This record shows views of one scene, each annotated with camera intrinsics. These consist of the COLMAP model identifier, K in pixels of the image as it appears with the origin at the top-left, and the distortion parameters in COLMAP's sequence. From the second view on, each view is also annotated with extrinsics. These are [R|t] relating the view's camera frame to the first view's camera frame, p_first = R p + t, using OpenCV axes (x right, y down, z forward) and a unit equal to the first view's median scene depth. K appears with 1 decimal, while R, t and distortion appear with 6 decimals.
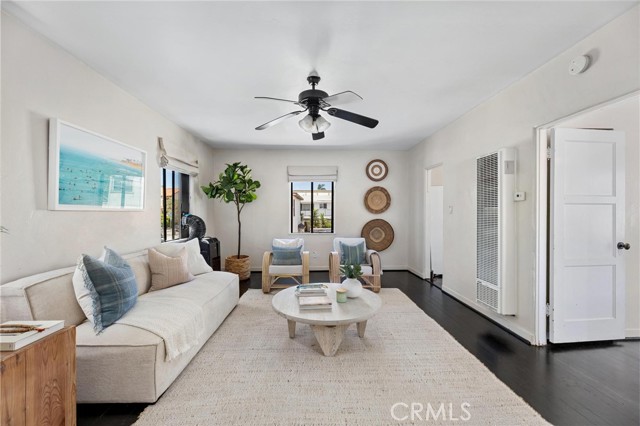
lens RADIAL K [[257.4, 0, 319.8], [0, 257.4, 214.1], [0, 0, 1]] dist [0.000623, -0.000218]
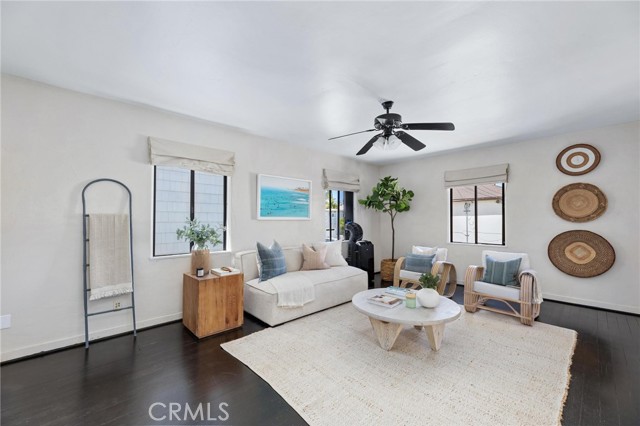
lens RADIAL K [[263.9, 0, 318.9], [0, 263.9, 214.2], [0, 0, 1]] dist [-0.003635, 0.000258]
pose [[0.652218, -0.017344, -0.757833, 0.451311], [-0.004125, 0.999642, -0.026429, -0.003084], [0.758020, 0.020363, 0.651913, 0.013583]]
